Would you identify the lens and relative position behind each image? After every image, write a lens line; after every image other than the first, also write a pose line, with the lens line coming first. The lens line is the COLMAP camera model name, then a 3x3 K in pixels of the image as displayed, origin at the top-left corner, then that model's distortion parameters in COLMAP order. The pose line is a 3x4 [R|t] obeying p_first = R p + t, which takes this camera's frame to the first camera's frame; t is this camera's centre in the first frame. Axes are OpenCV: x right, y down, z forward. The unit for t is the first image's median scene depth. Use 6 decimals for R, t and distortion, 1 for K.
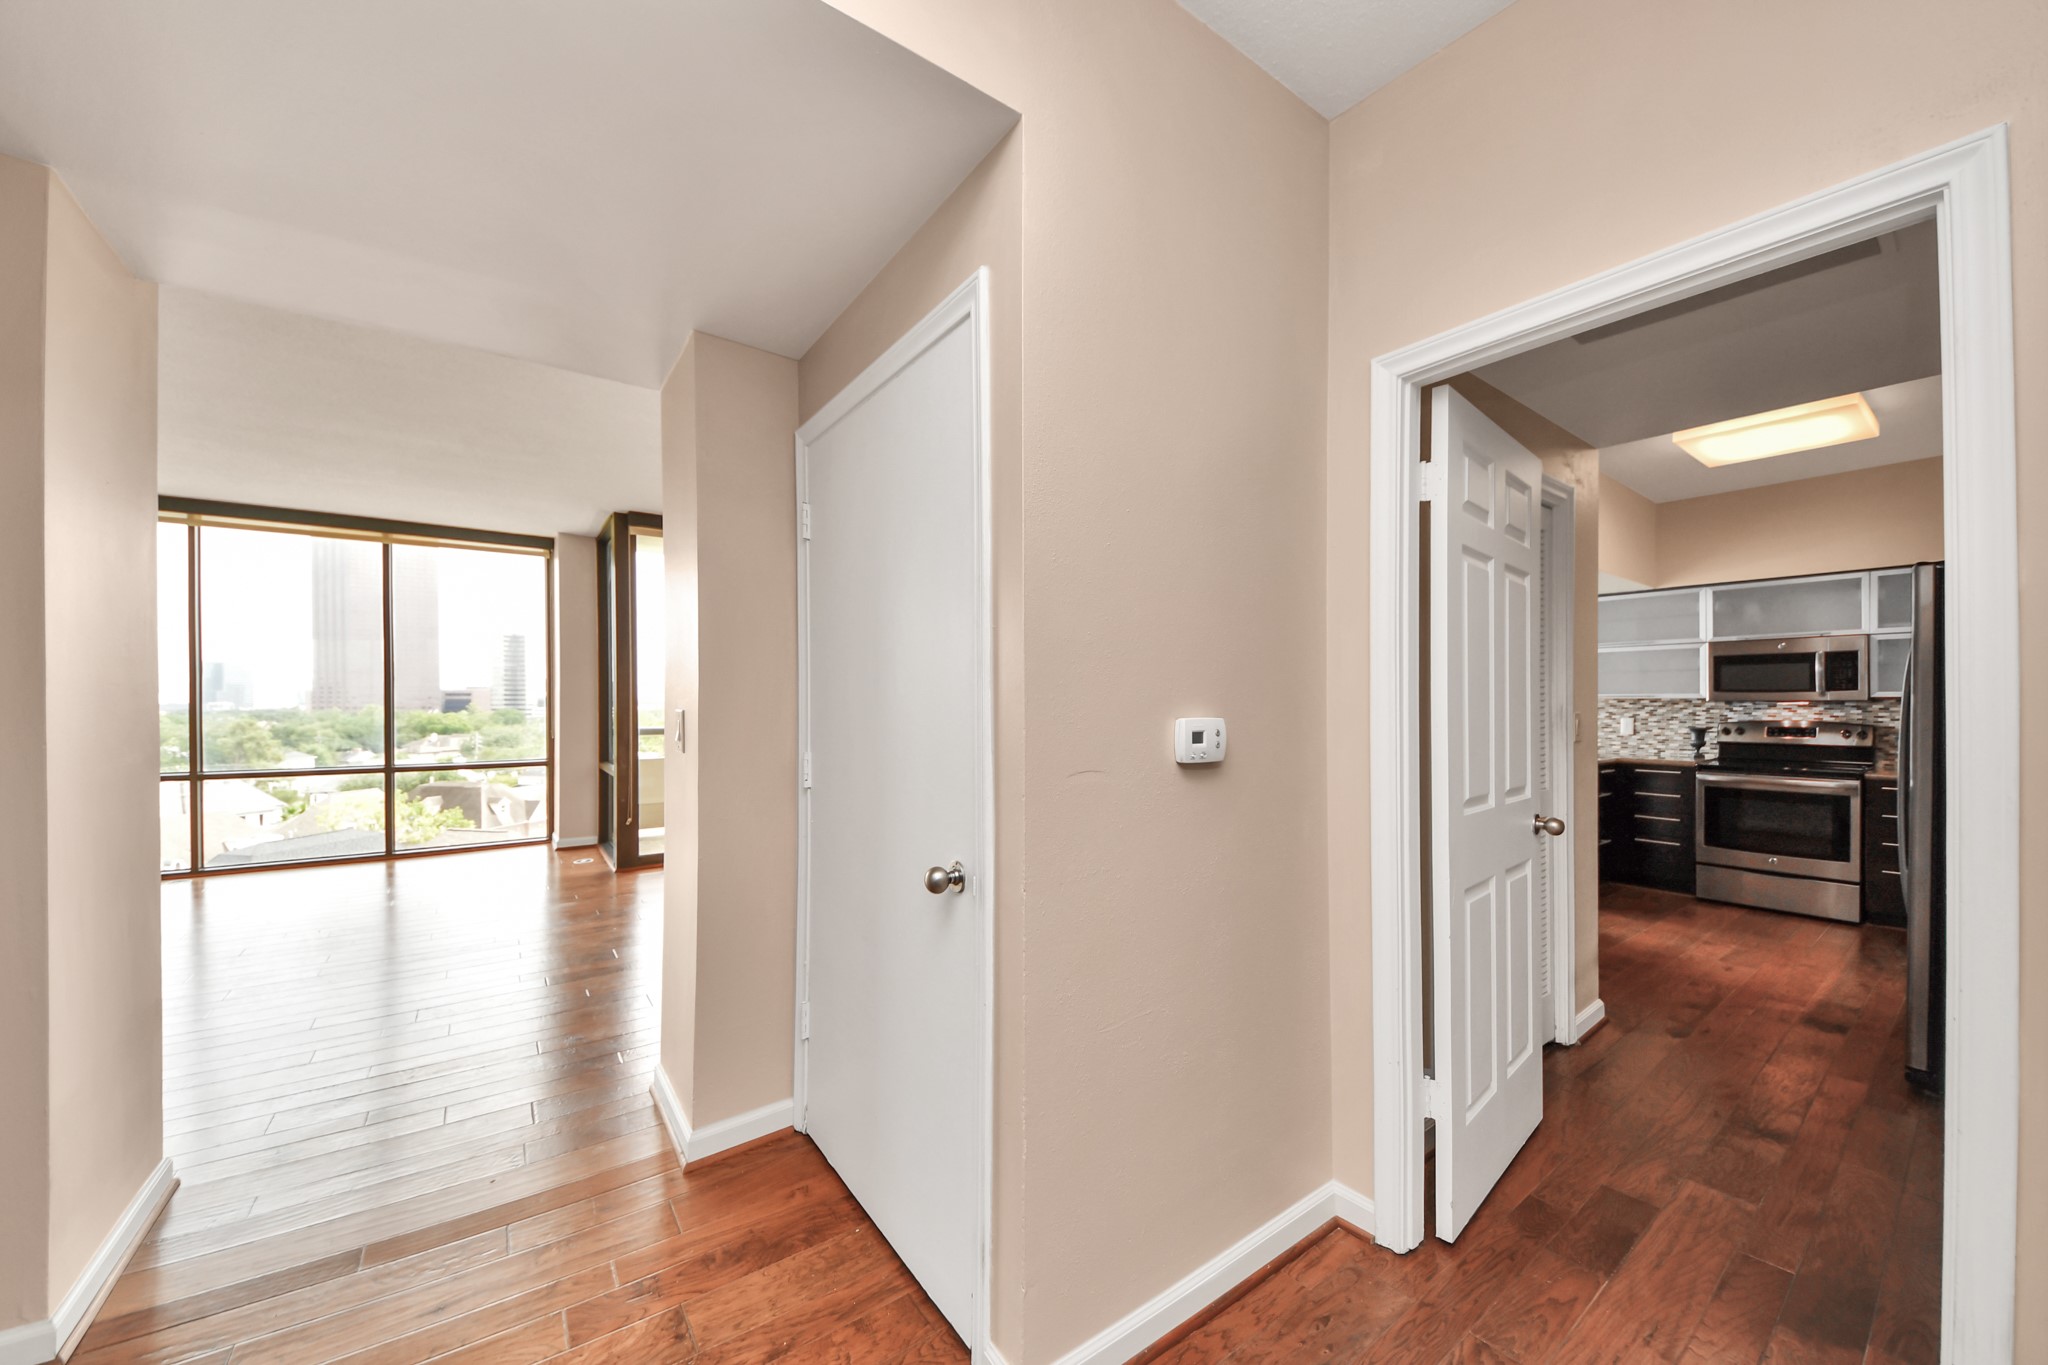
lens RADIAL K [[735.5, 0, 1032.9], [0, 735.5, 700.2], [0, 0, 1]] dist [0.006788, -0.010544]
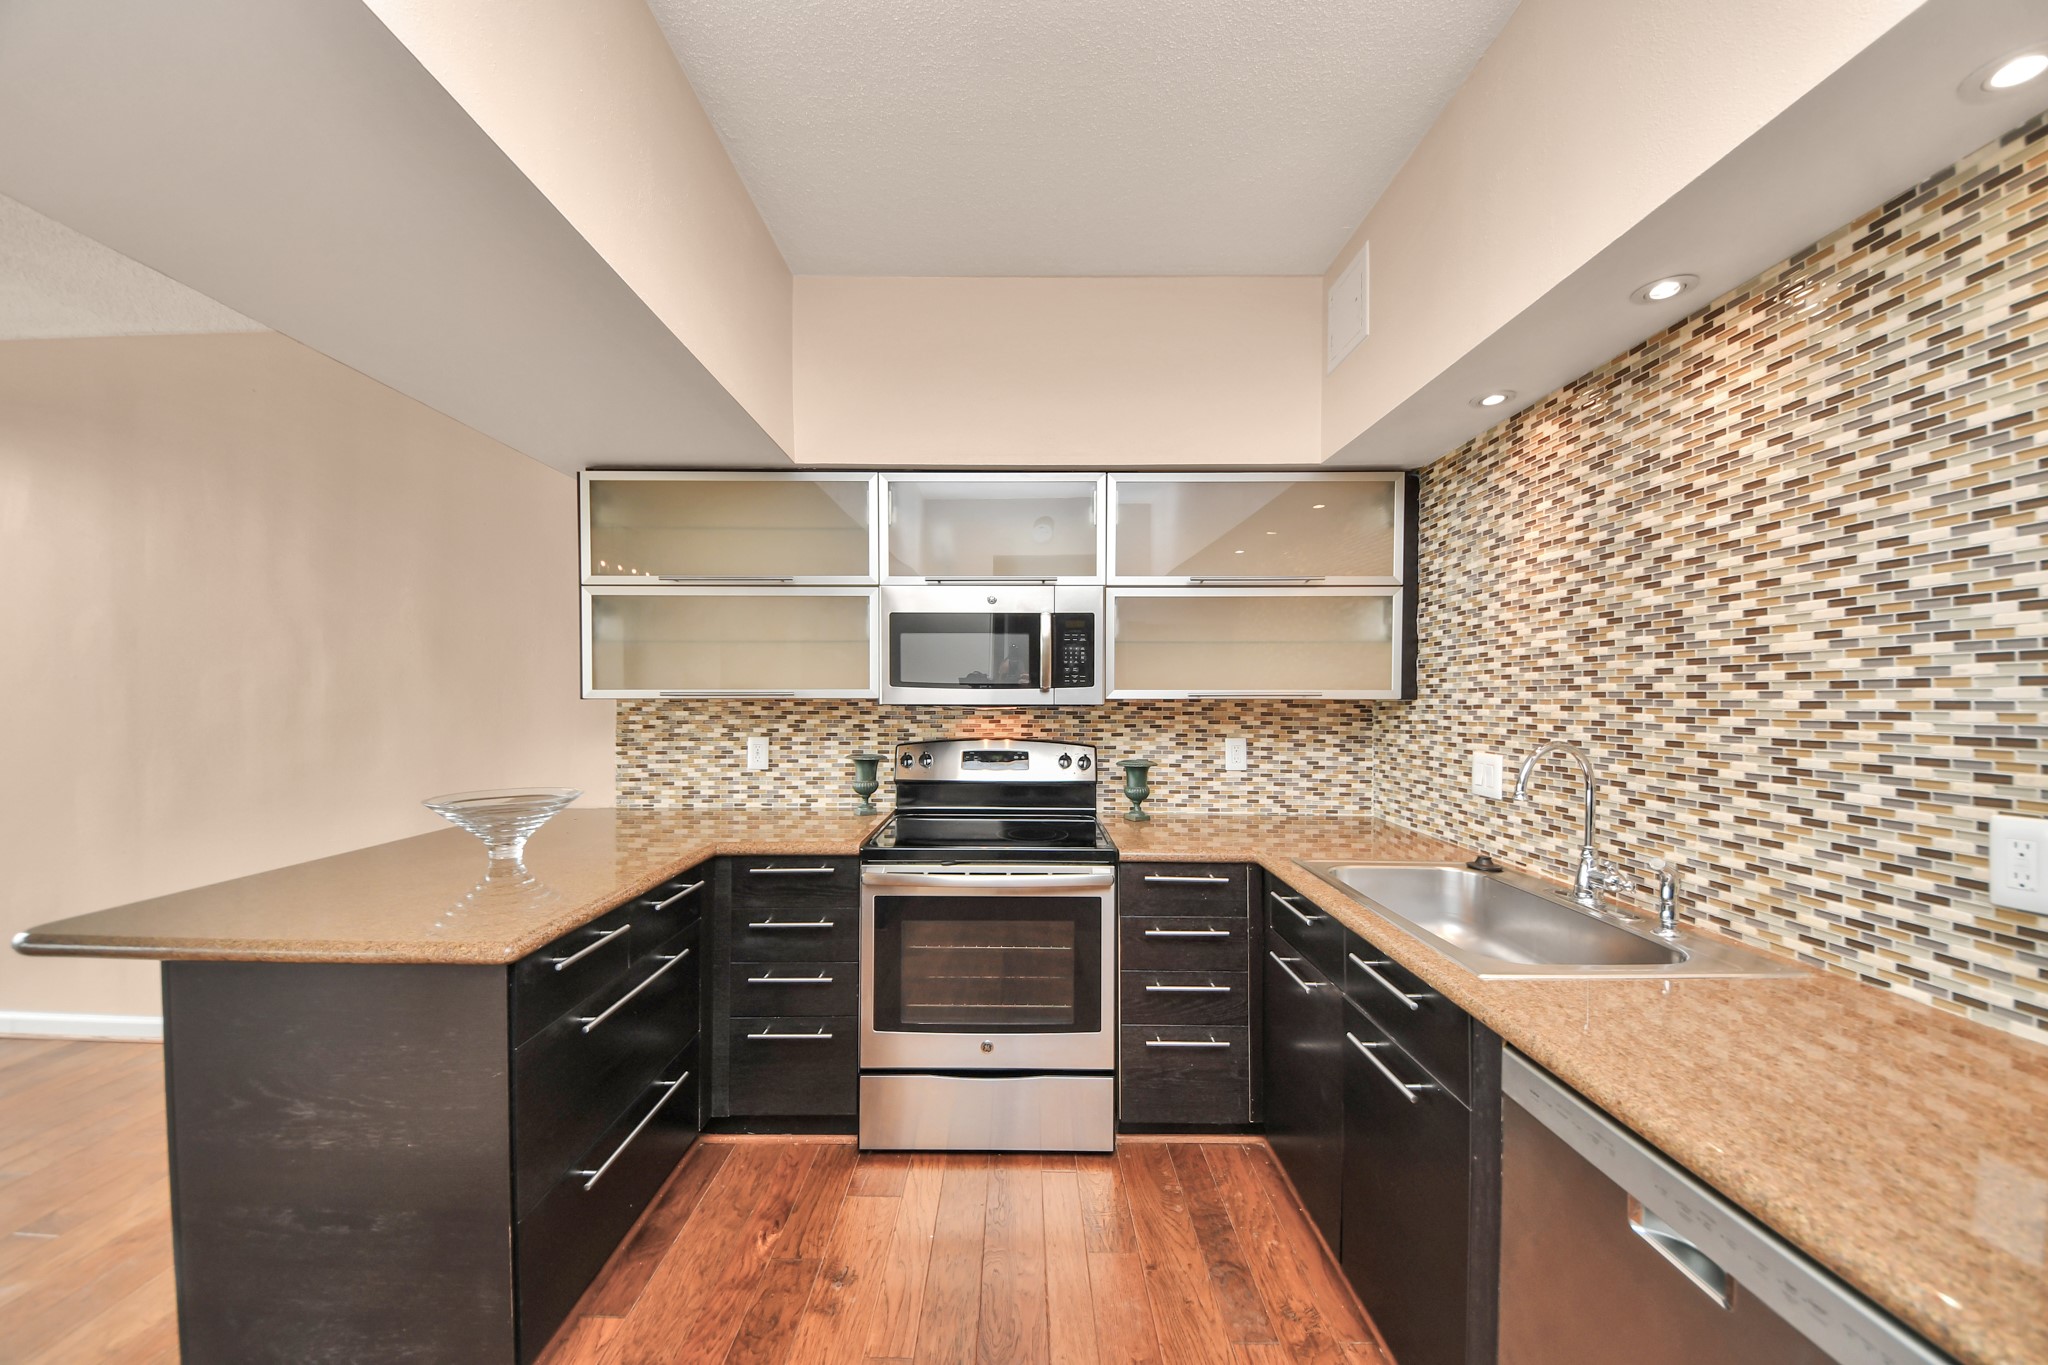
lens RADIAL K [[721.3, 0, 988.5], [0, 721.3, 707.4], [0, 0, 1]] dist [0.008540, -0.008727]
pose [[0.625812, -0.014798, 0.779834, 0.589733], [-0.005834, 0.999703, 0.023652, -0.009042], [-0.779952, -0.019351, 0.625540, 0.643876]]
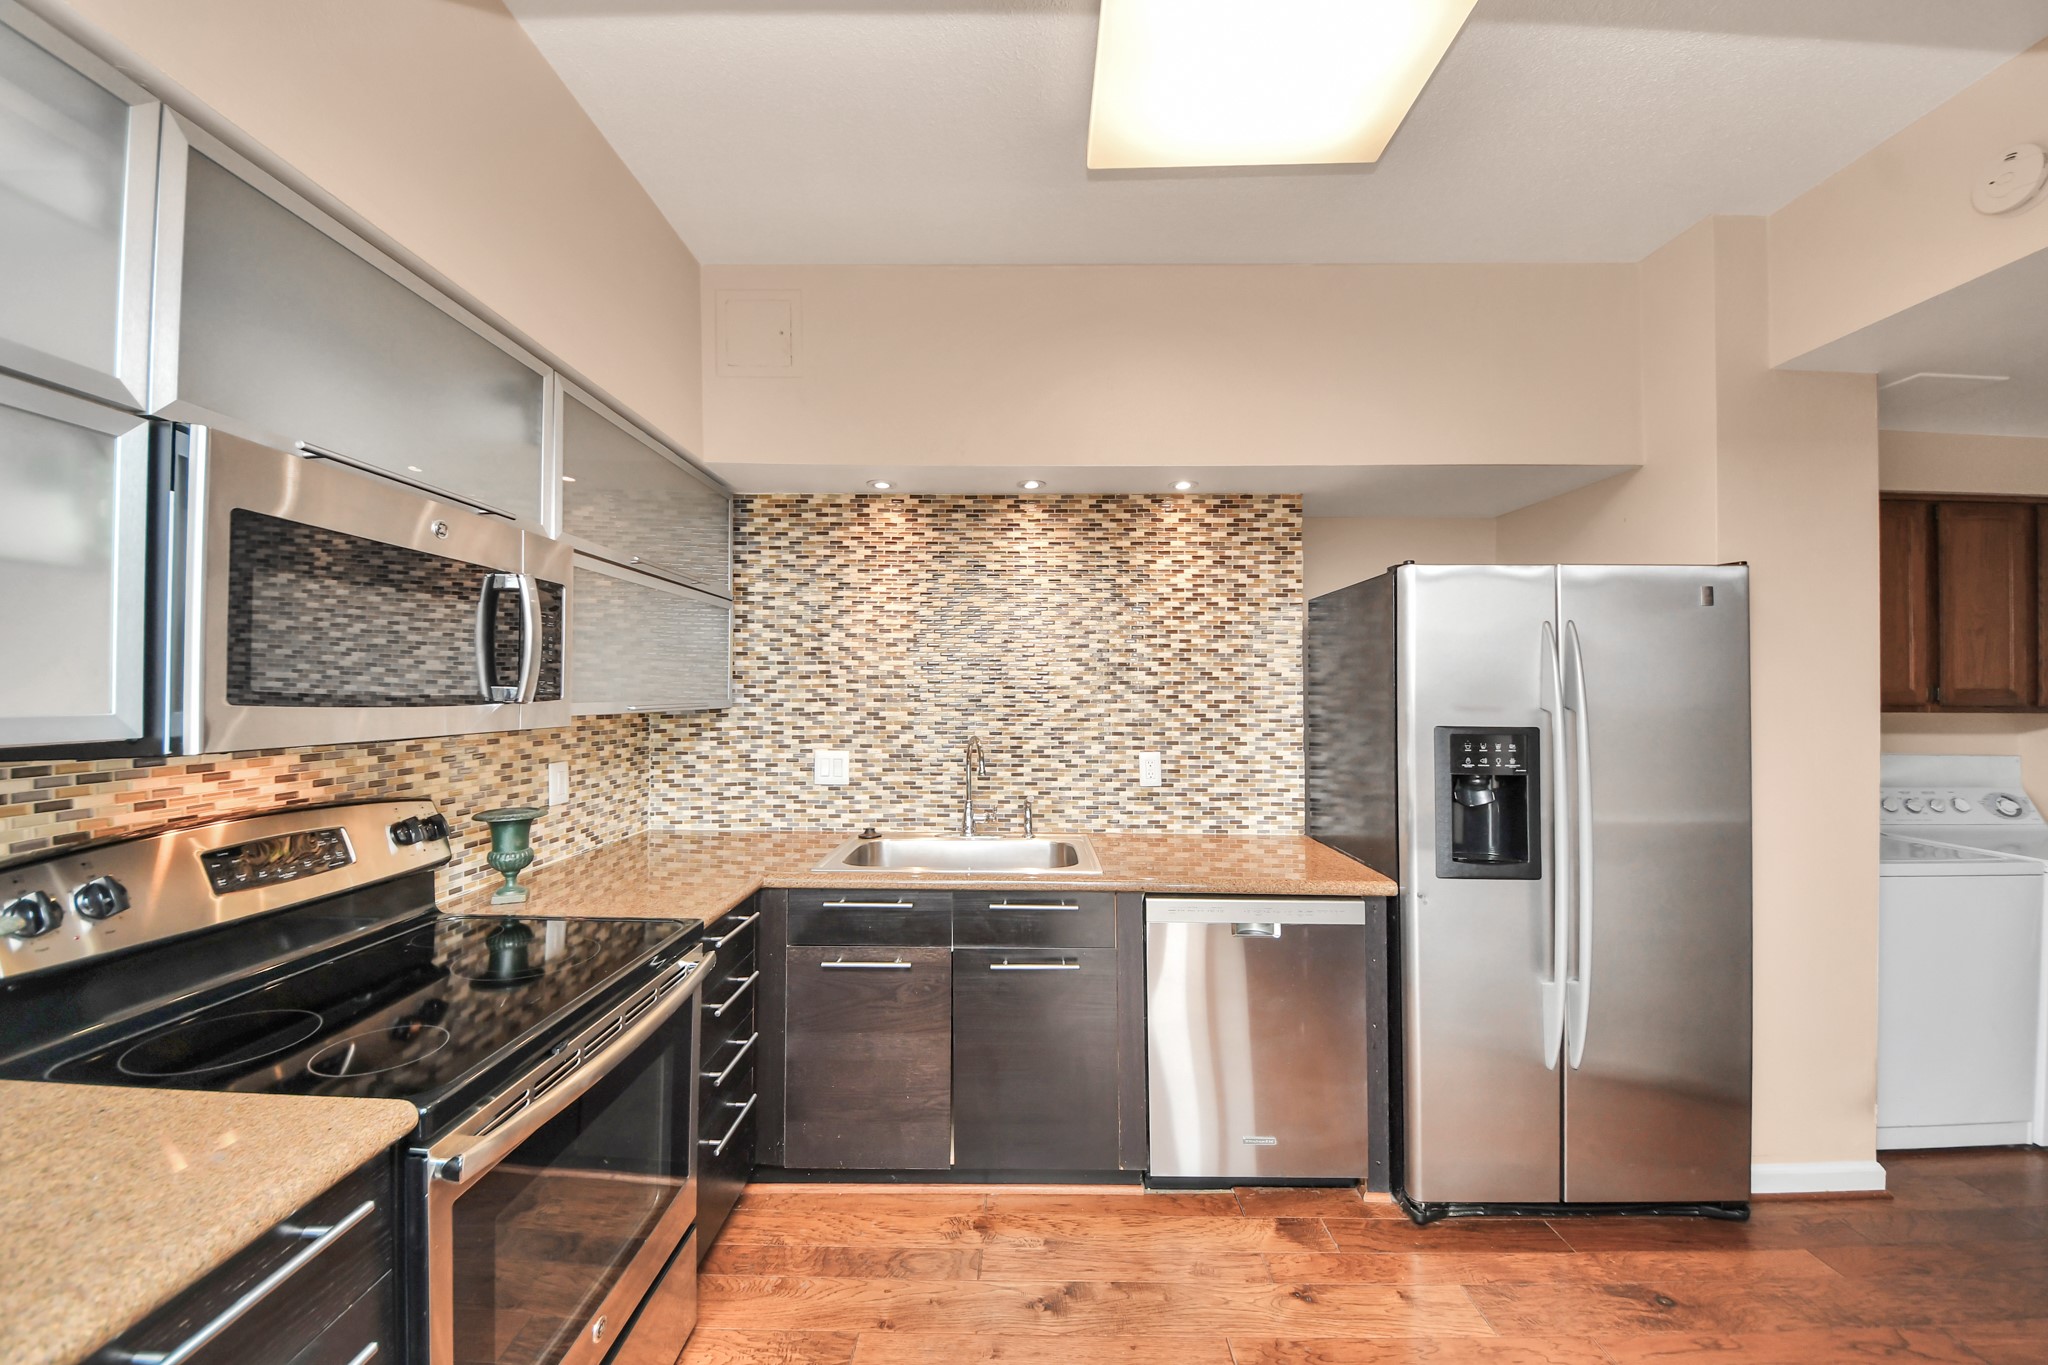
lens RADIAL K [[735.5, 0, 1032.9], [0, 735.5, 700.2], [0, 0, 1]] dist [0.006788, -0.010544]
pose [[-0.795685, -0.013861, 0.605552, 0.652404], [-0.012965, 0.999899, 0.005851, -0.016015], [-0.605572, -0.003195, -0.795784, 1.009566]]
